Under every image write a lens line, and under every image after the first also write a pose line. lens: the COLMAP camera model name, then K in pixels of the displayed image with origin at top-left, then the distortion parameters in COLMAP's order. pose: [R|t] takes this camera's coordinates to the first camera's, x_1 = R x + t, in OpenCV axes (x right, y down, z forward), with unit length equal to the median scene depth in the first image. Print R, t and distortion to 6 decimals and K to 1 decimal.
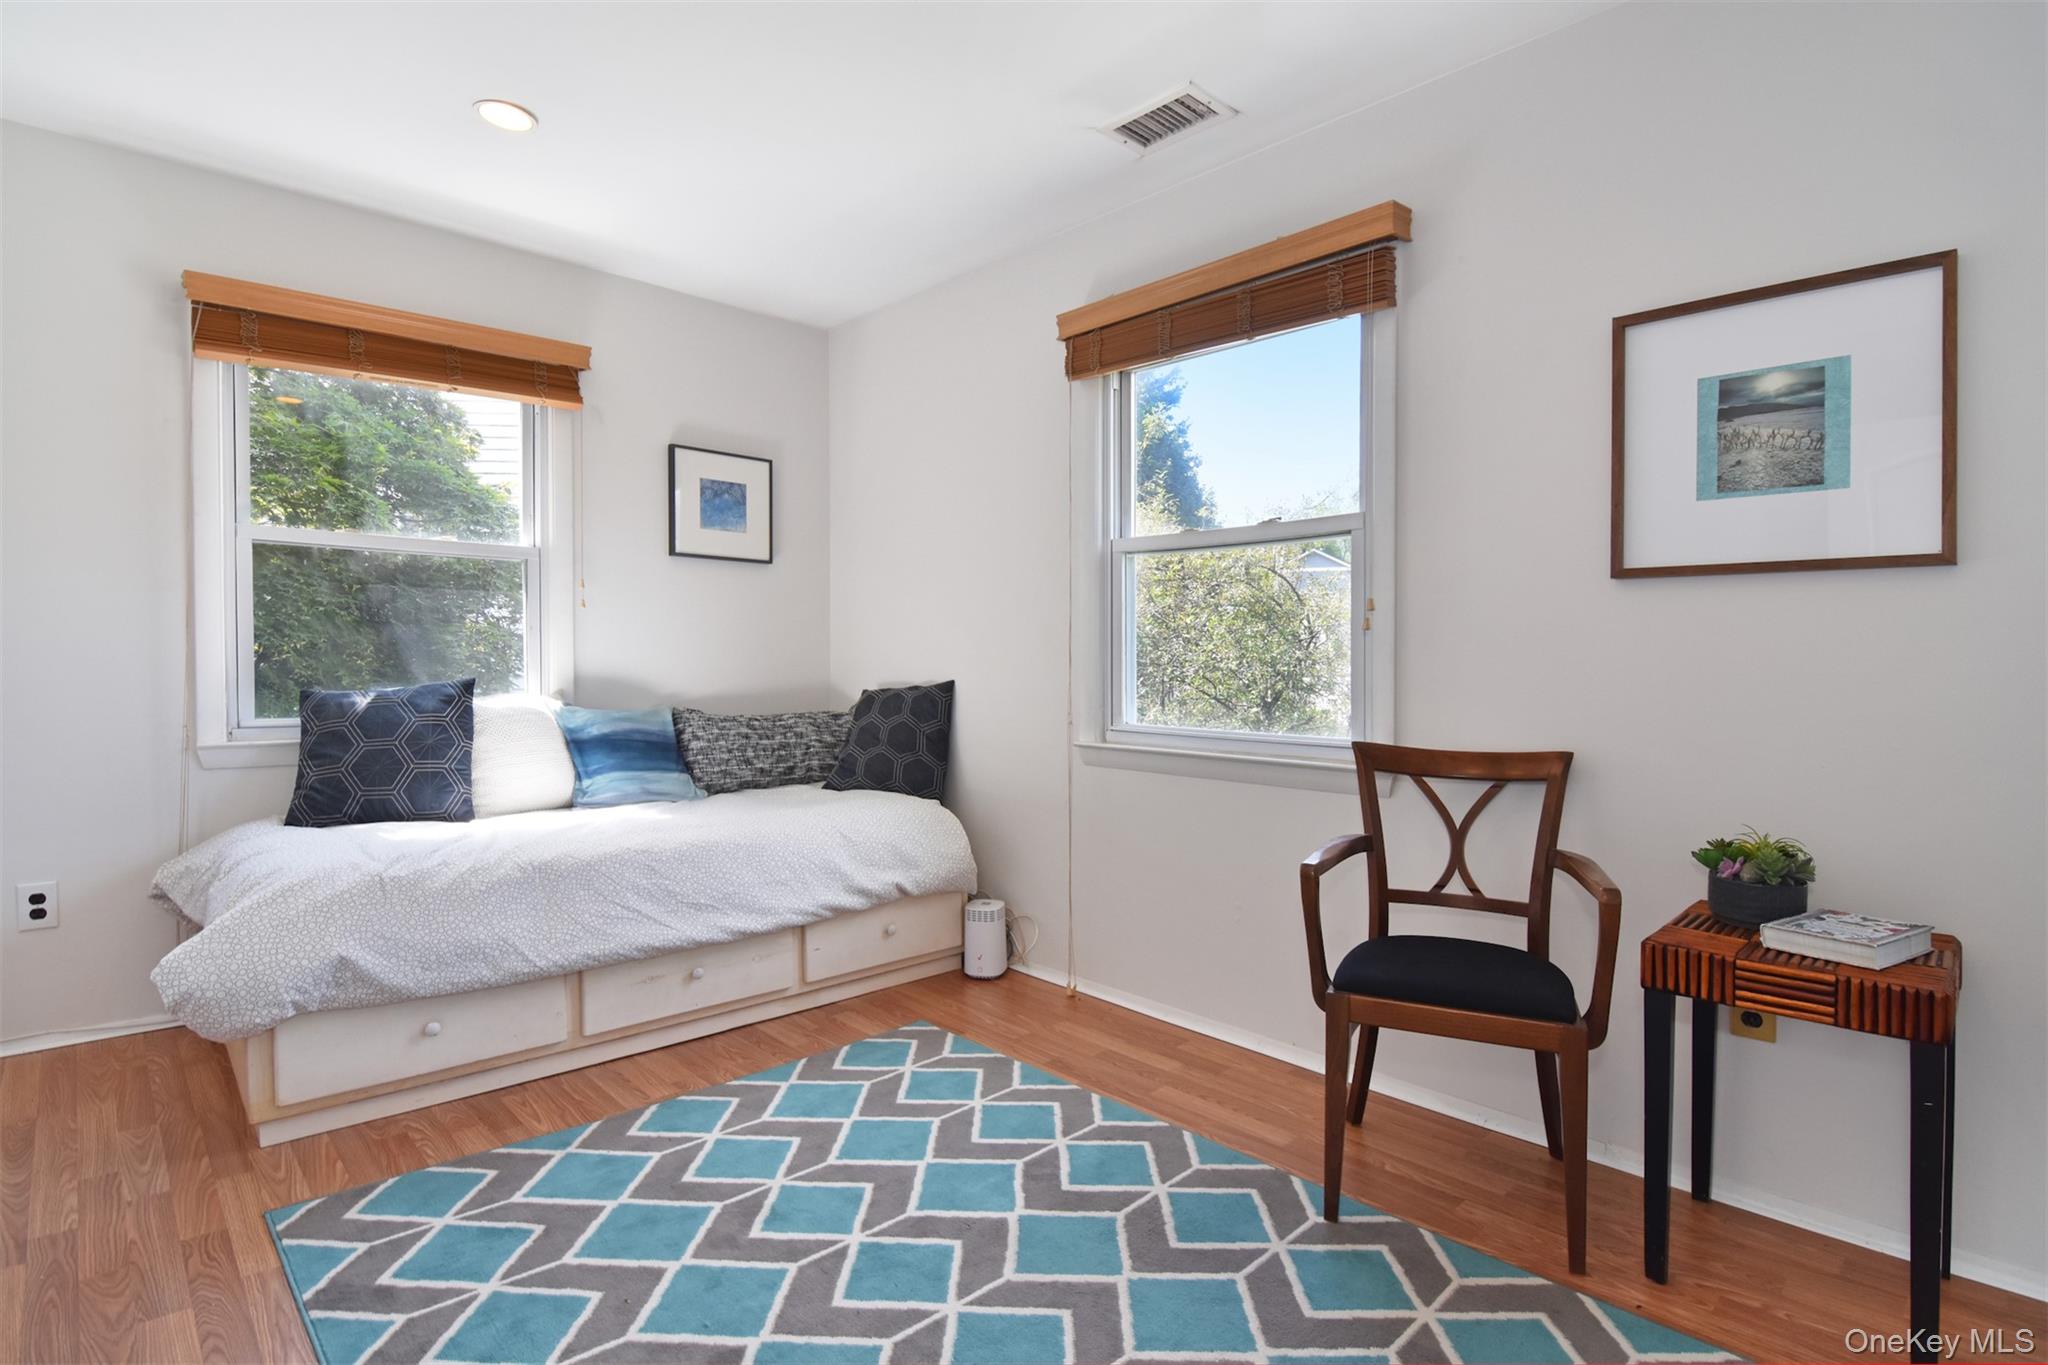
lens RADIAL K [[997.2, 0, 1026.3], [0, 997.2, 727.1], [0, 0, 1]] dist [-0.002603, -0.000482]
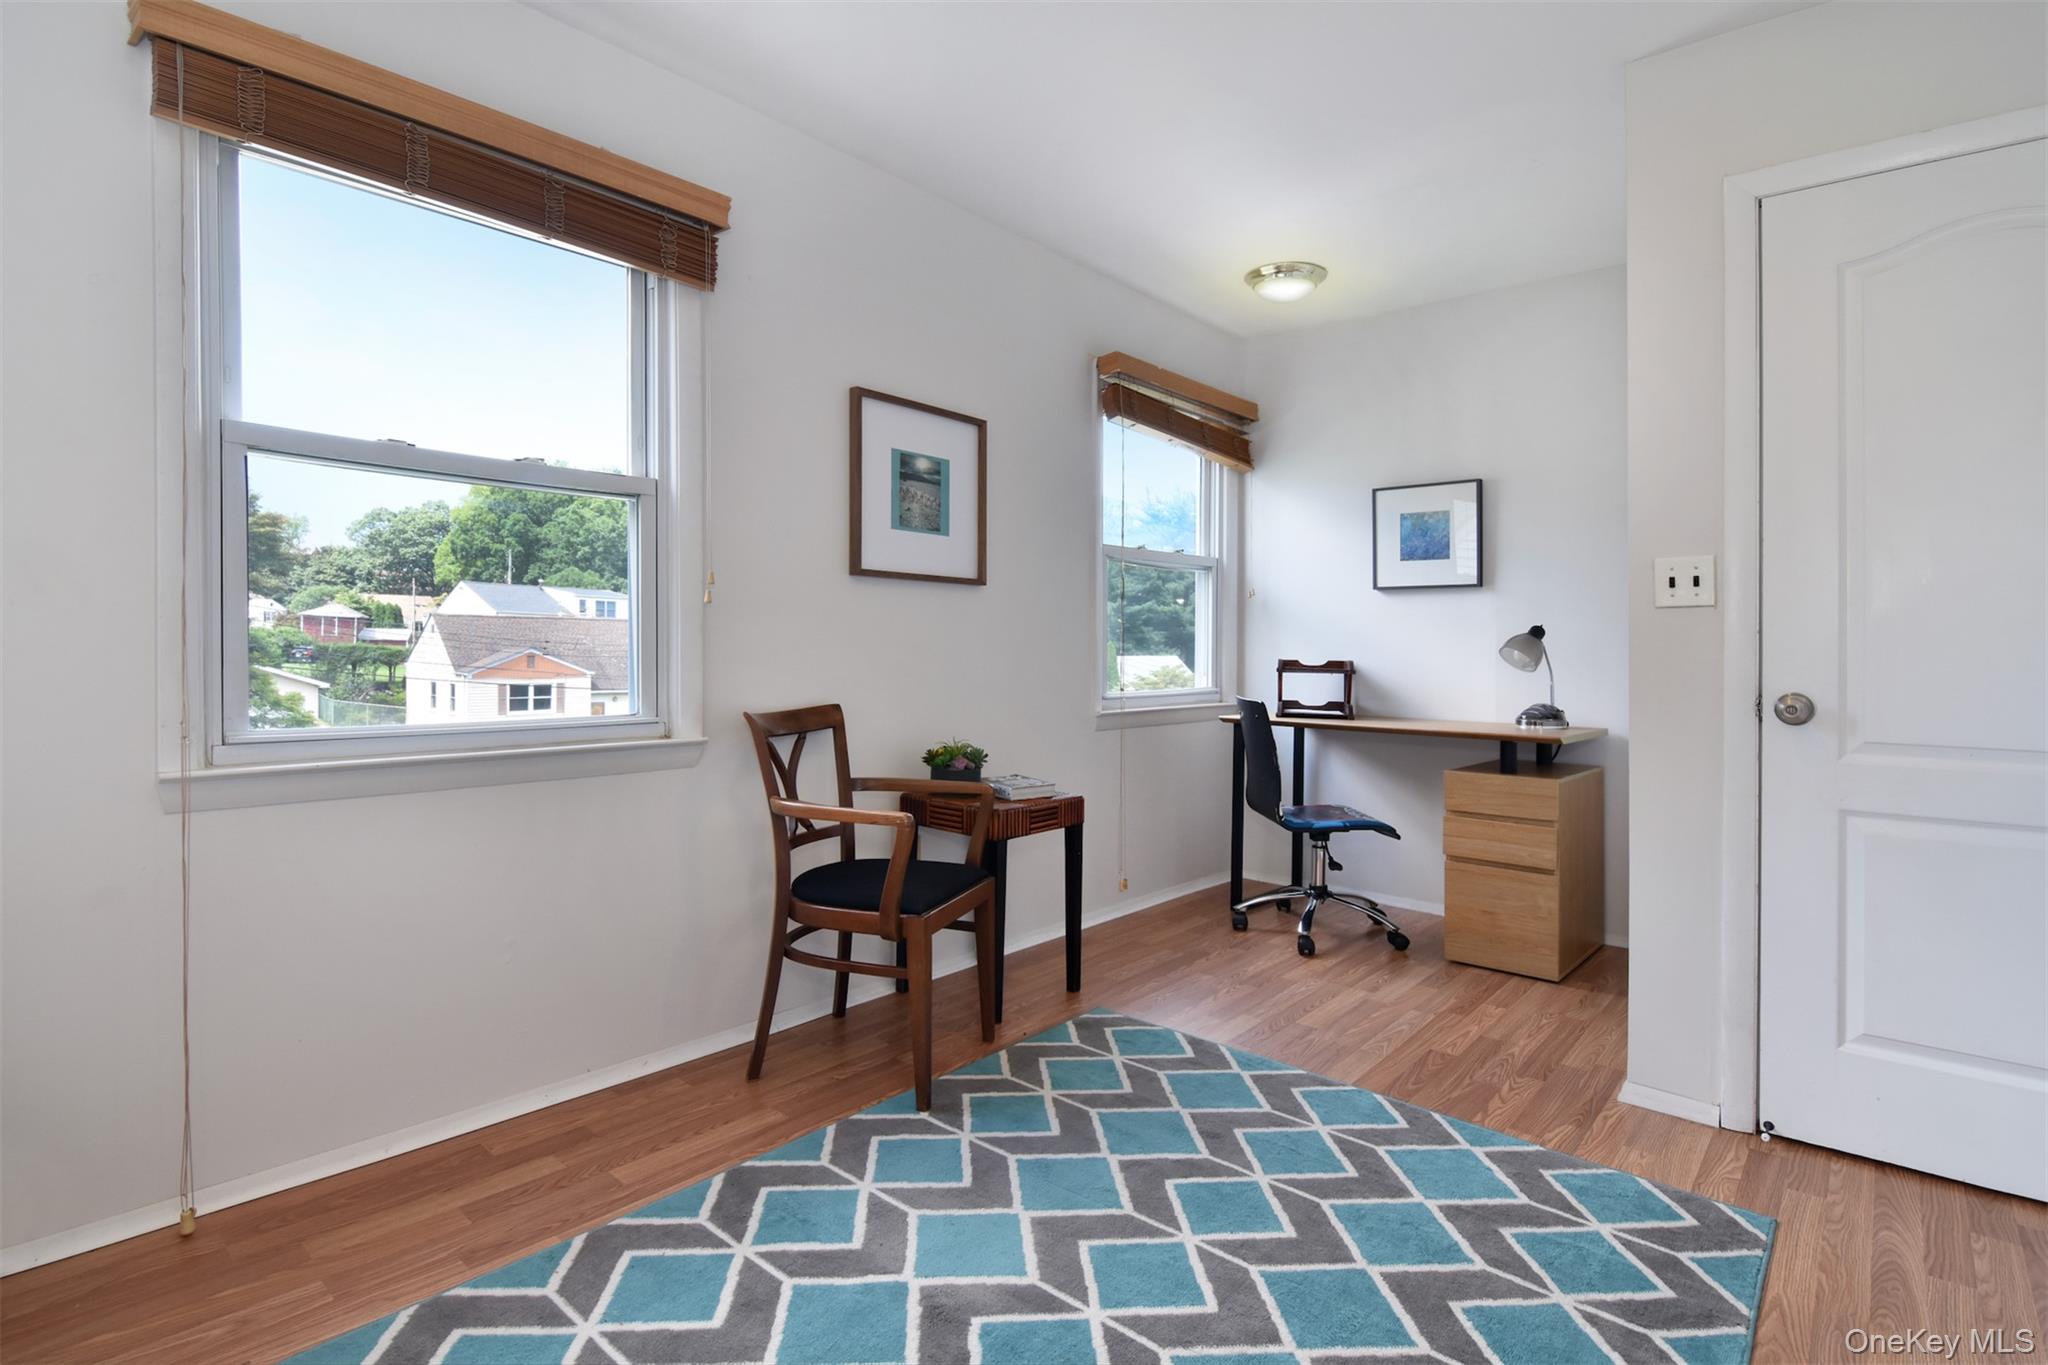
lens RADIAL K [[1023.9, 0, 1025.1], [0, 1023.9, 642.7], [0, 0, 1]] dist [0.002472, -0.000255]
pose [[-0.074291, -0.012049, 0.997164, -0.915353], [0.044292, 0.998900, 0.015370, -0.072760], [-0.996253, 0.045308, -0.073675, 0.956263]]
